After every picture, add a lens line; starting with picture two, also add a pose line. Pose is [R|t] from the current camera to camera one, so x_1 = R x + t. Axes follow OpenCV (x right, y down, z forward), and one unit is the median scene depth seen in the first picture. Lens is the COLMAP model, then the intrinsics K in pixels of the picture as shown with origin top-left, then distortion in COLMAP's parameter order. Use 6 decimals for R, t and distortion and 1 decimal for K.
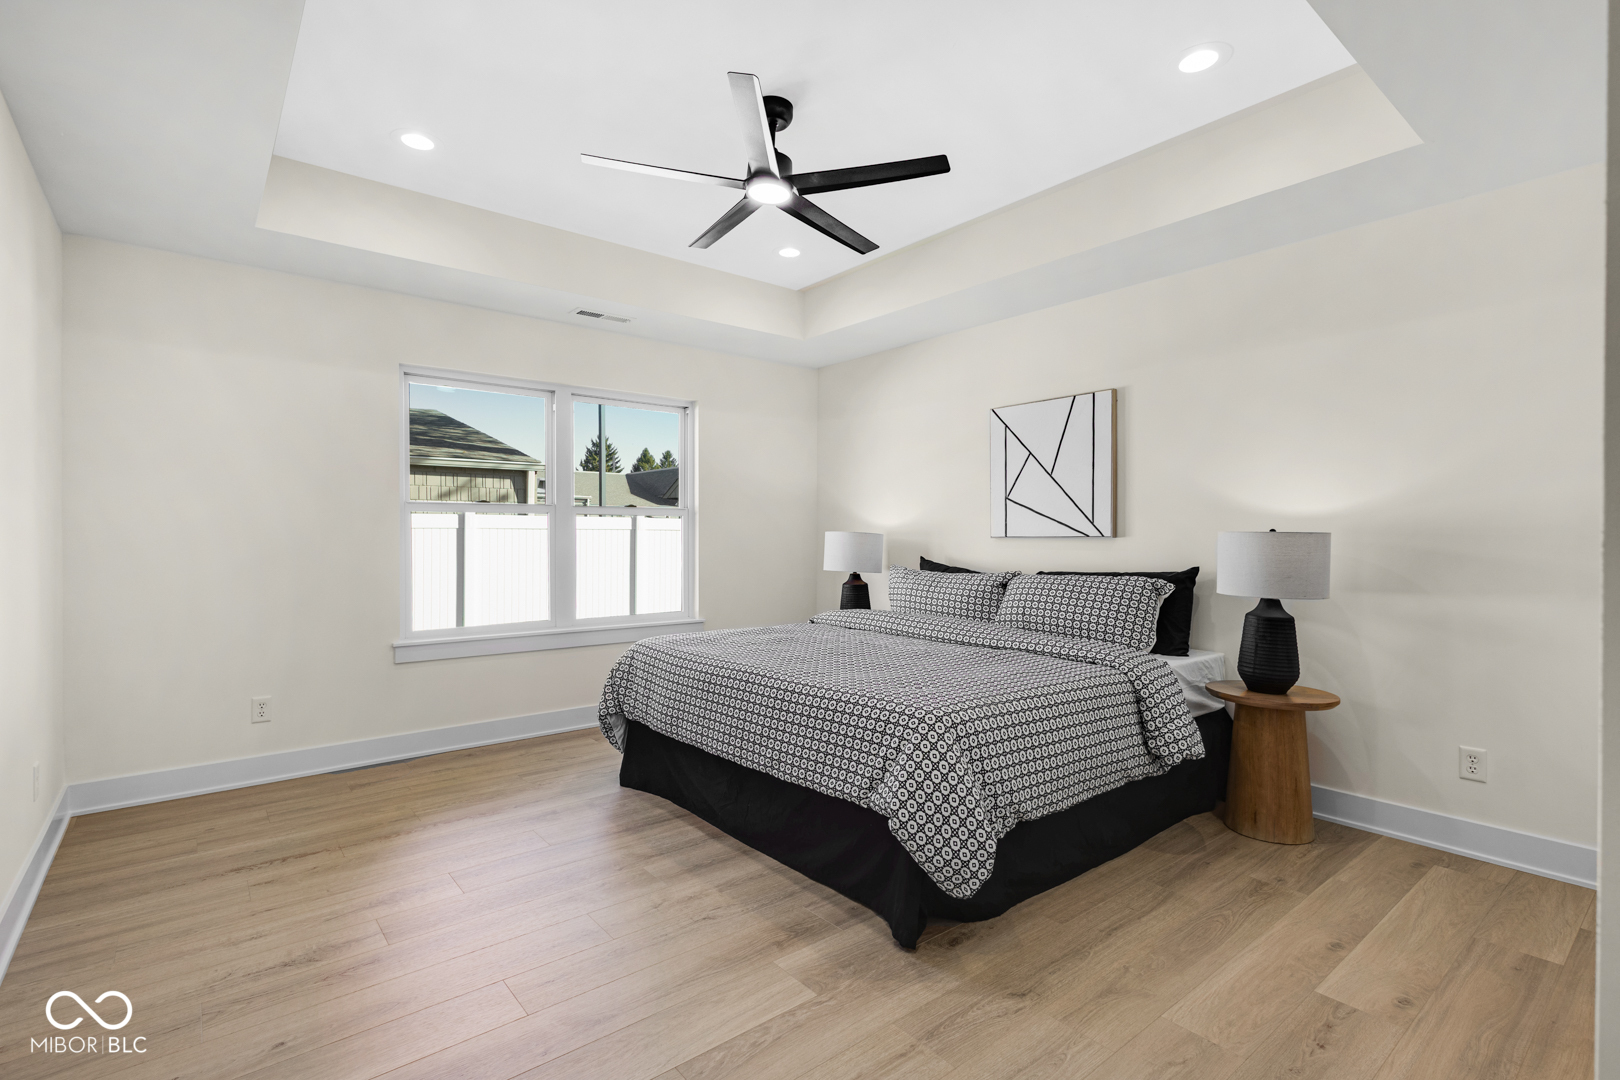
lens RADIAL K [[747.9, 0, 810.0], [0, 747.9, 540.0], [0, 0, 1]] dist [0.004975, -0.000555]
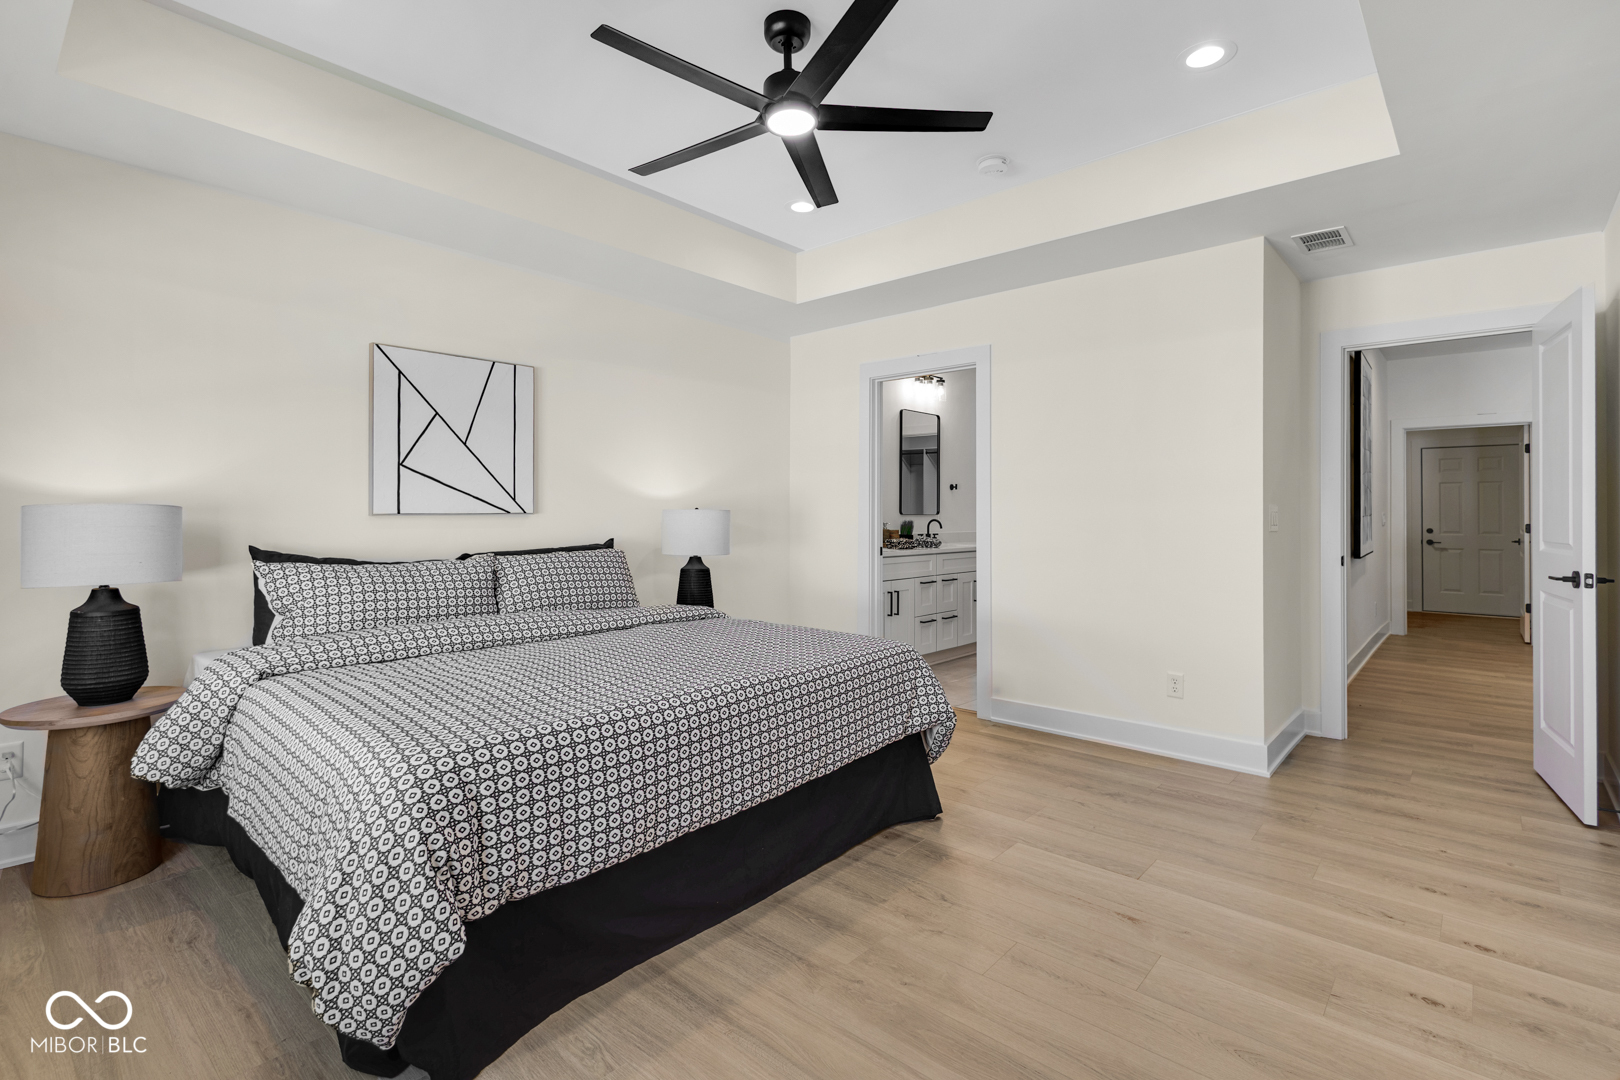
lens RADIAL K [[743.7, 0, 808.4], [0, 743.7, 509.2], [0, 0, 1]] dist [-0.000210, -0.000333]
pose [[-0.147884, 0.006524, 0.988983, -0.624537], [0.001511, 0.999979, -0.006370, -0.003444], [-0.989004, 0.000553, -0.147890, 0.759183]]
